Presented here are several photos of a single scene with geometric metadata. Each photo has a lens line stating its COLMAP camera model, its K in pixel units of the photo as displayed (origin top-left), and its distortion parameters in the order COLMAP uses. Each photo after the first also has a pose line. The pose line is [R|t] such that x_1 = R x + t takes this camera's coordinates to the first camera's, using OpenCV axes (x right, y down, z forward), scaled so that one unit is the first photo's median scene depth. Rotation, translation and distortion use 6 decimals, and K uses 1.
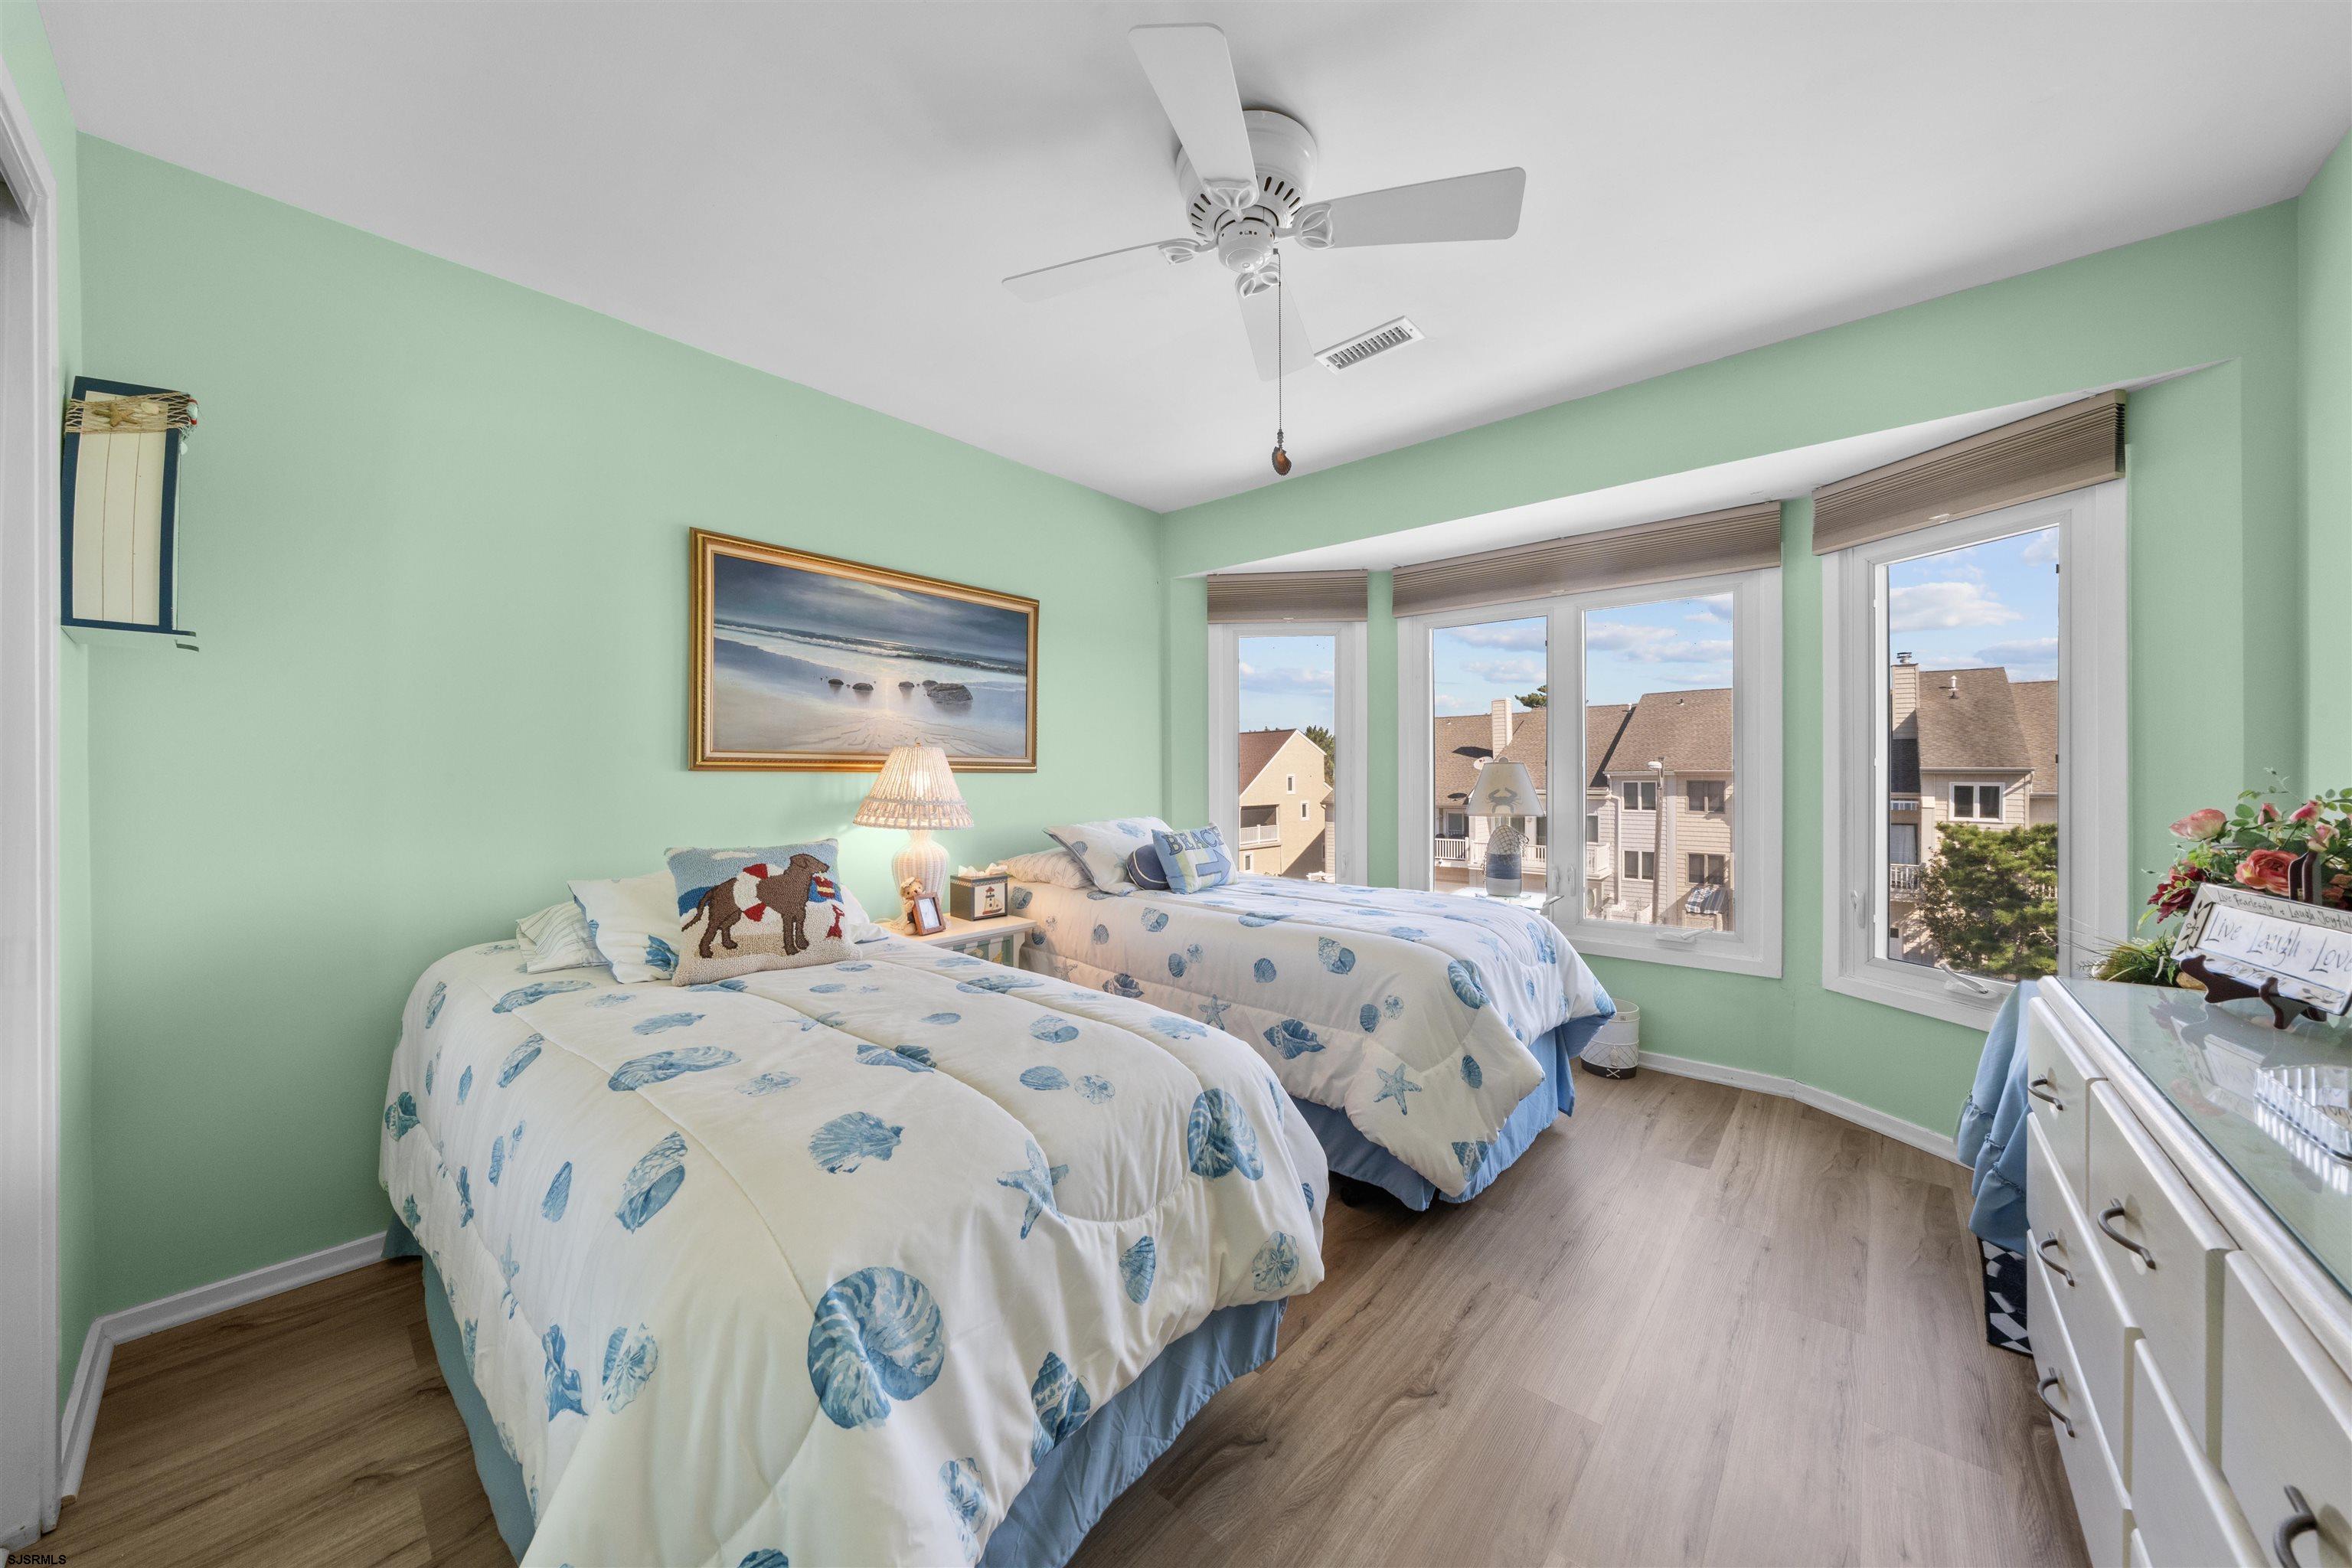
lens RADIAL K [[806.5, 0, 1169.7], [0, 806.5, 772.6], [0, 0, 1]] dist [-0.008451, -0.000002]
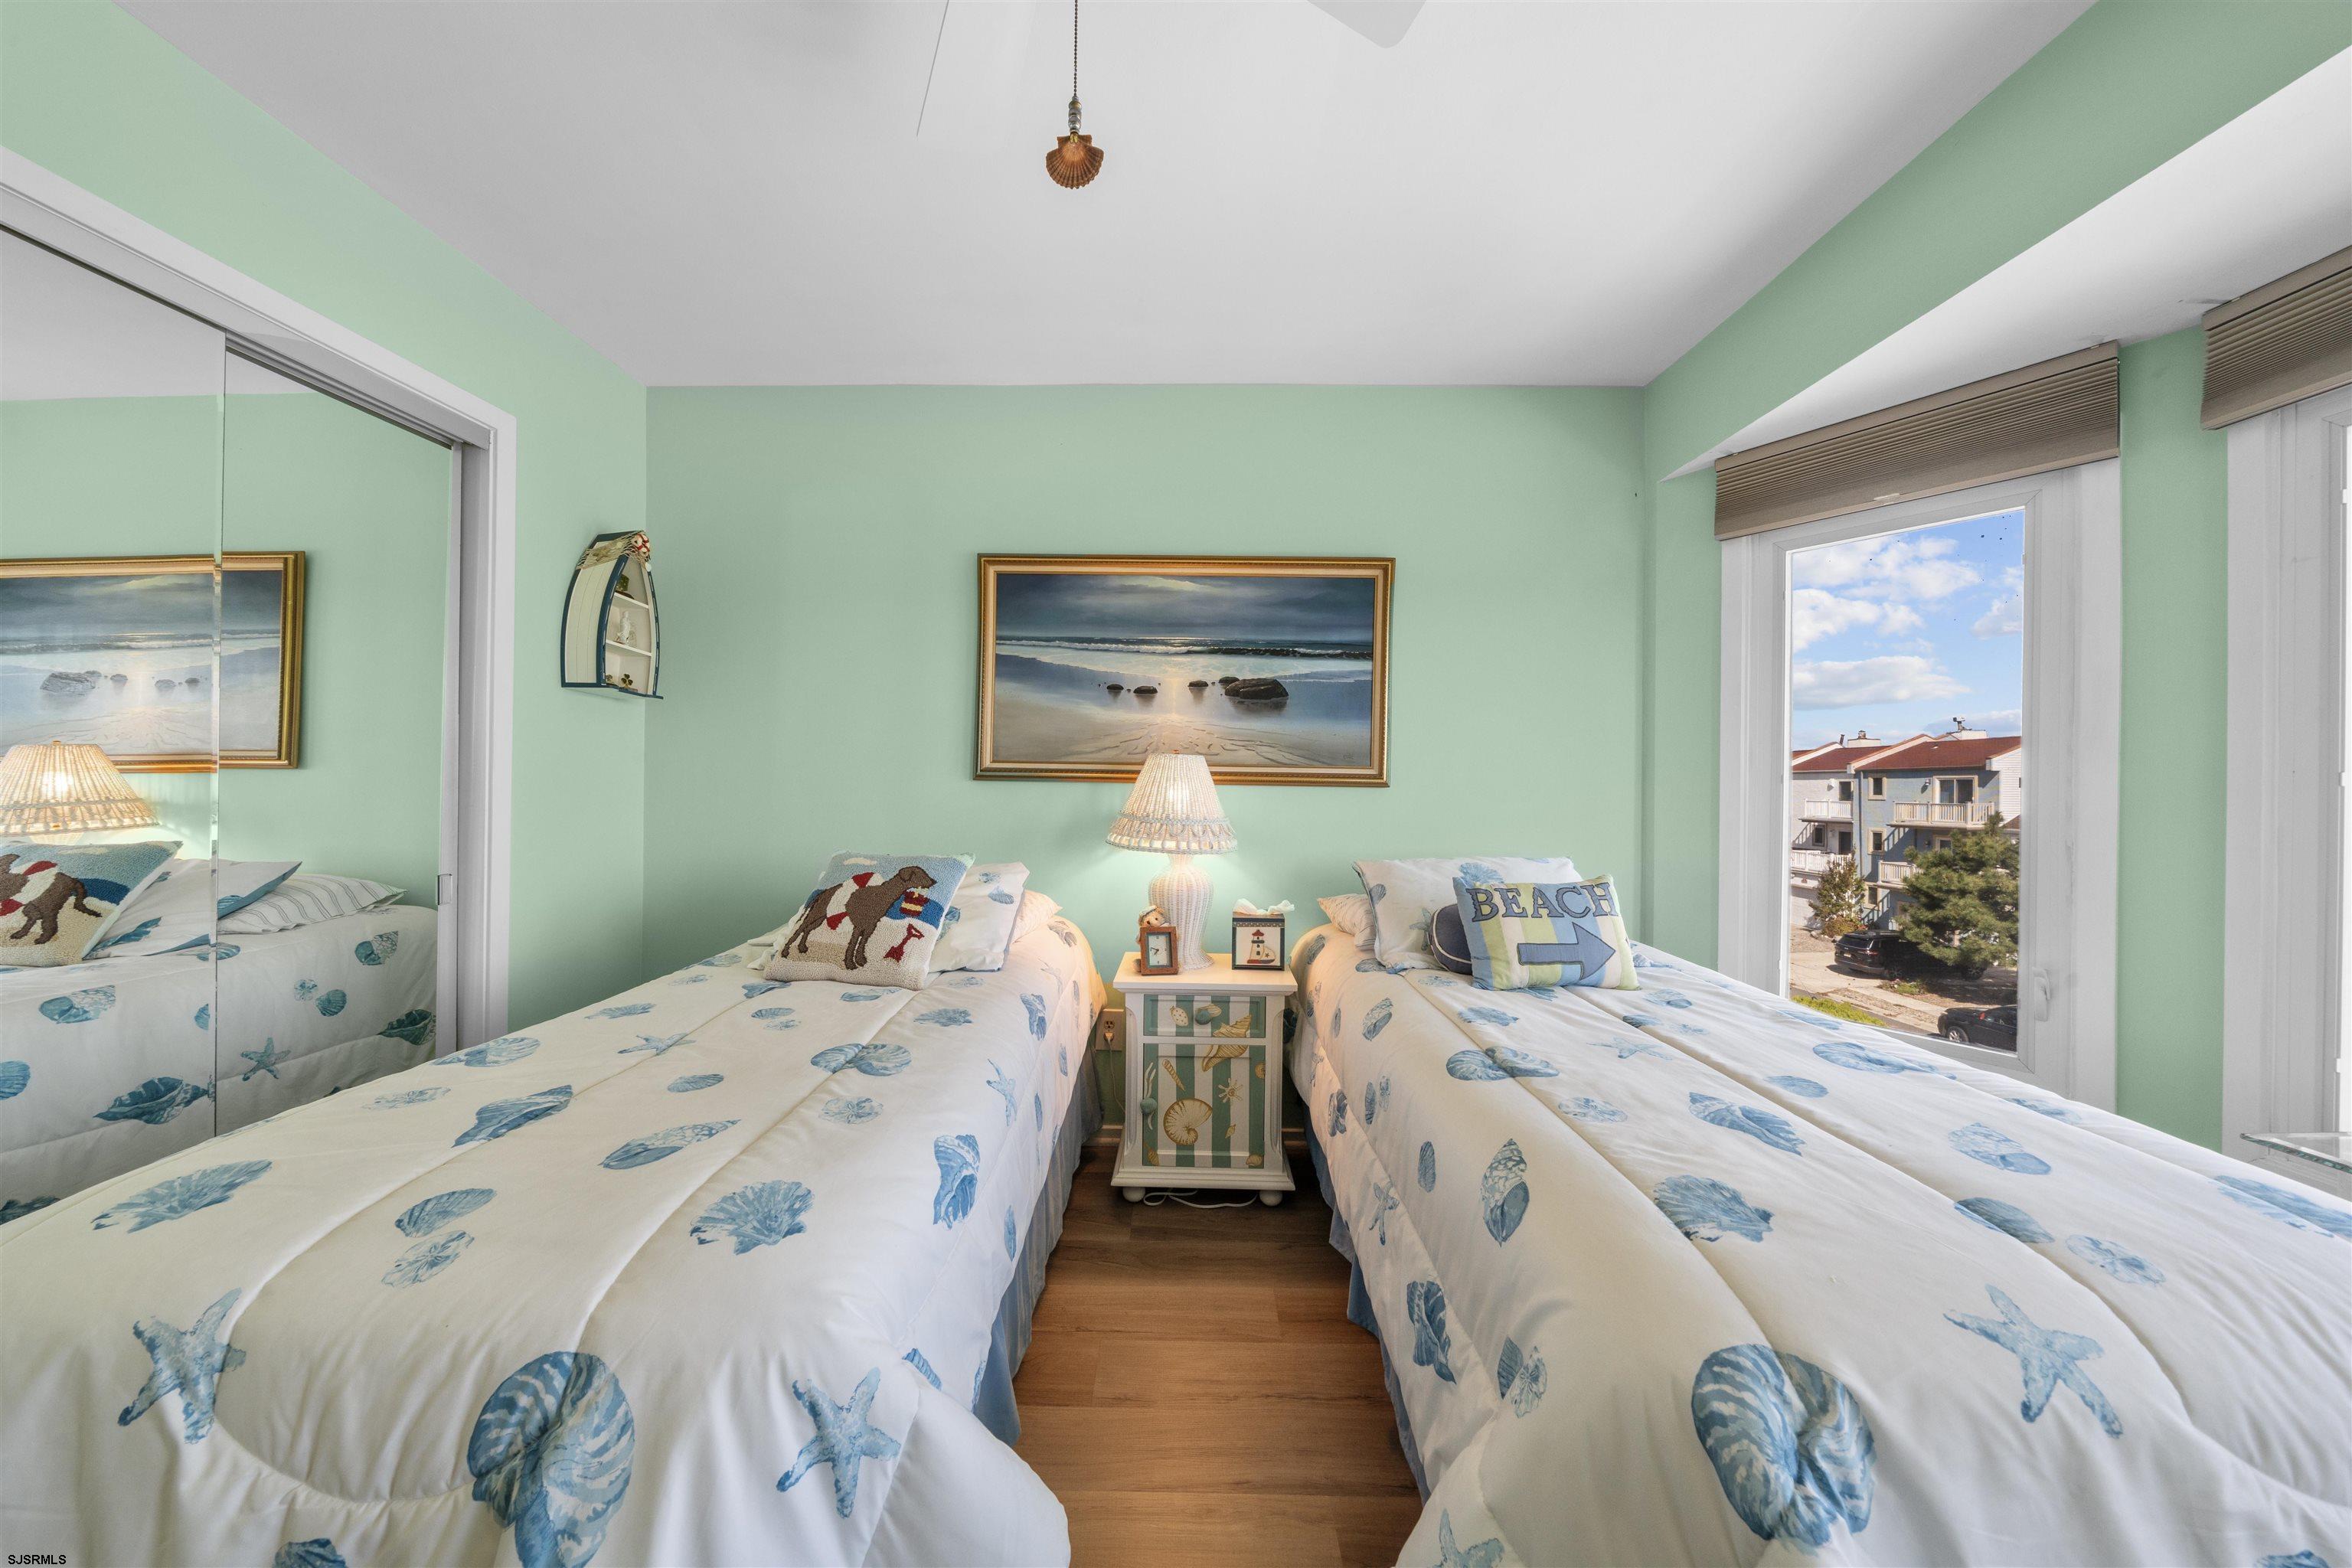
lens RADIAL K [[800.6, 0, 1168.5], [0, 800.6, 781.5], [0, 0, 1]] dist [-0.007274, 0.000085]
pose [[0.644882, 0.006135, -0.764258, 0.335393], [-0.012657, 0.999916, -0.002654, -0.000950], [0.764178, 0.011385, 0.644905, 0.442259]]
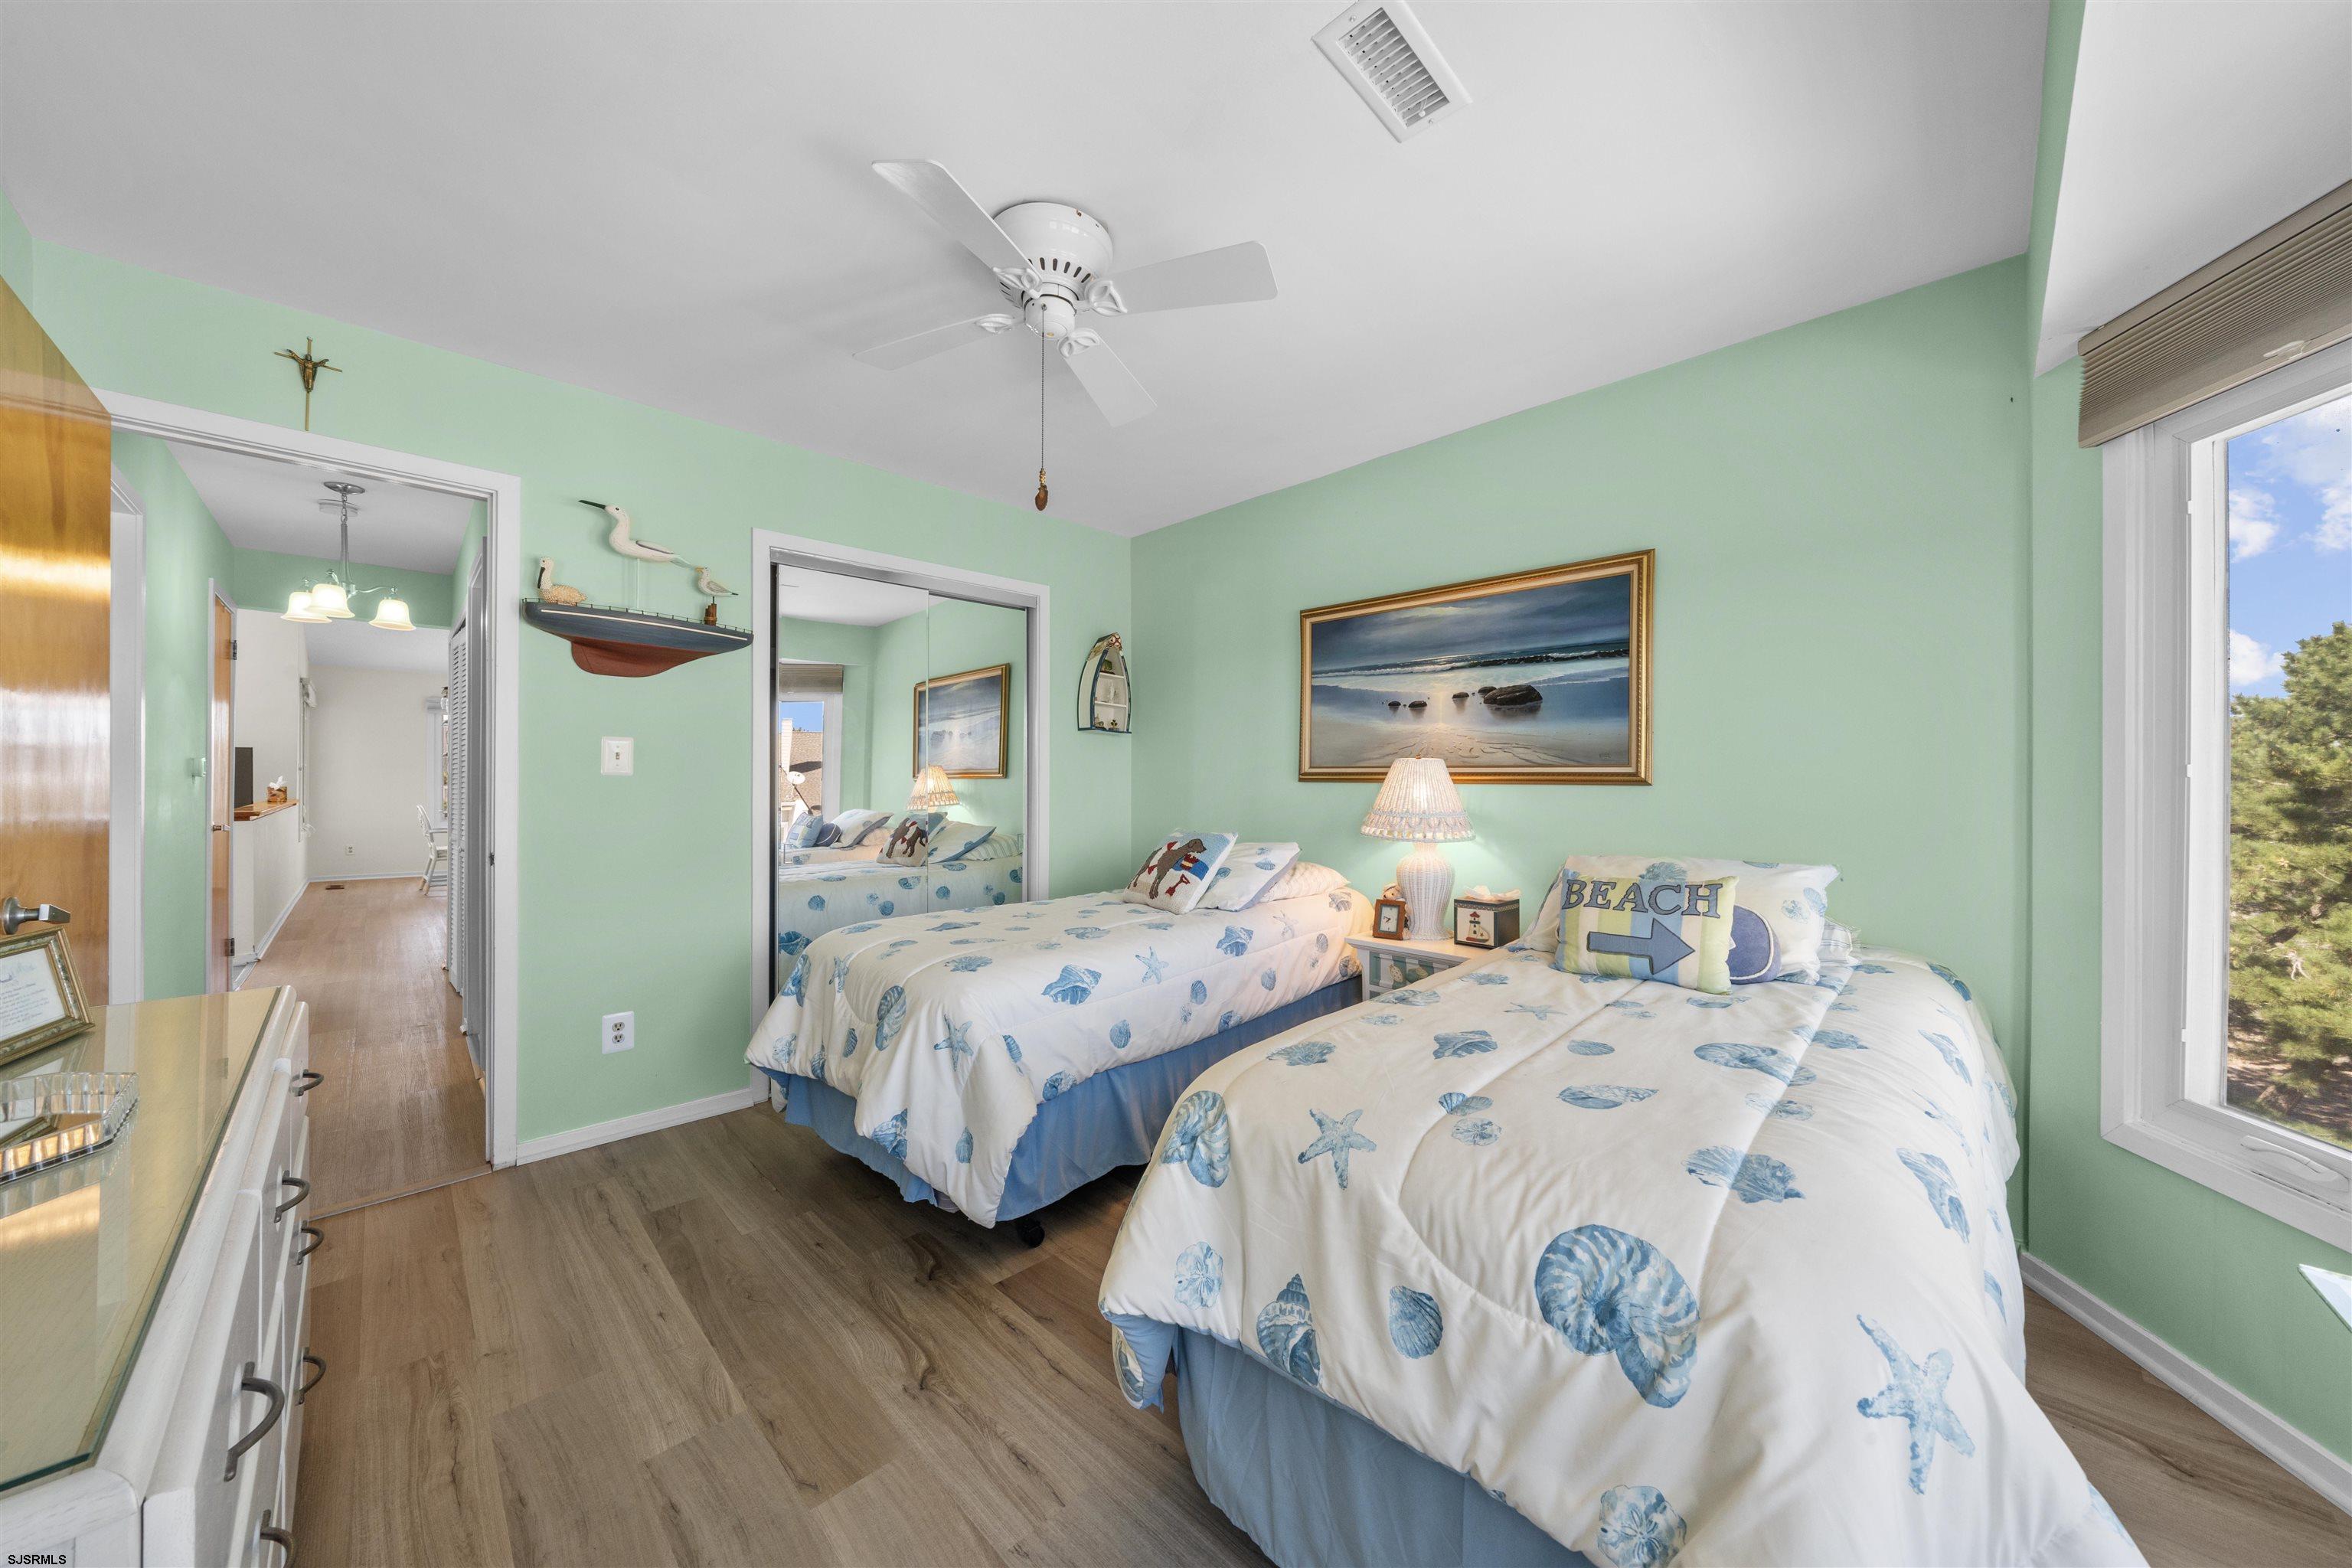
lens RADIAL K [[800.6, 0, 1168.5], [0, 800.6, 781.5], [0, 0, 1]] dist [-0.007274, 0.000085]
pose [[-0.069836, 0.001800, -0.997557, 0.722410], [-0.002830, 0.999994, 0.002002, -0.004517], [0.997554, 0.002962, -0.069830, 0.753343]]
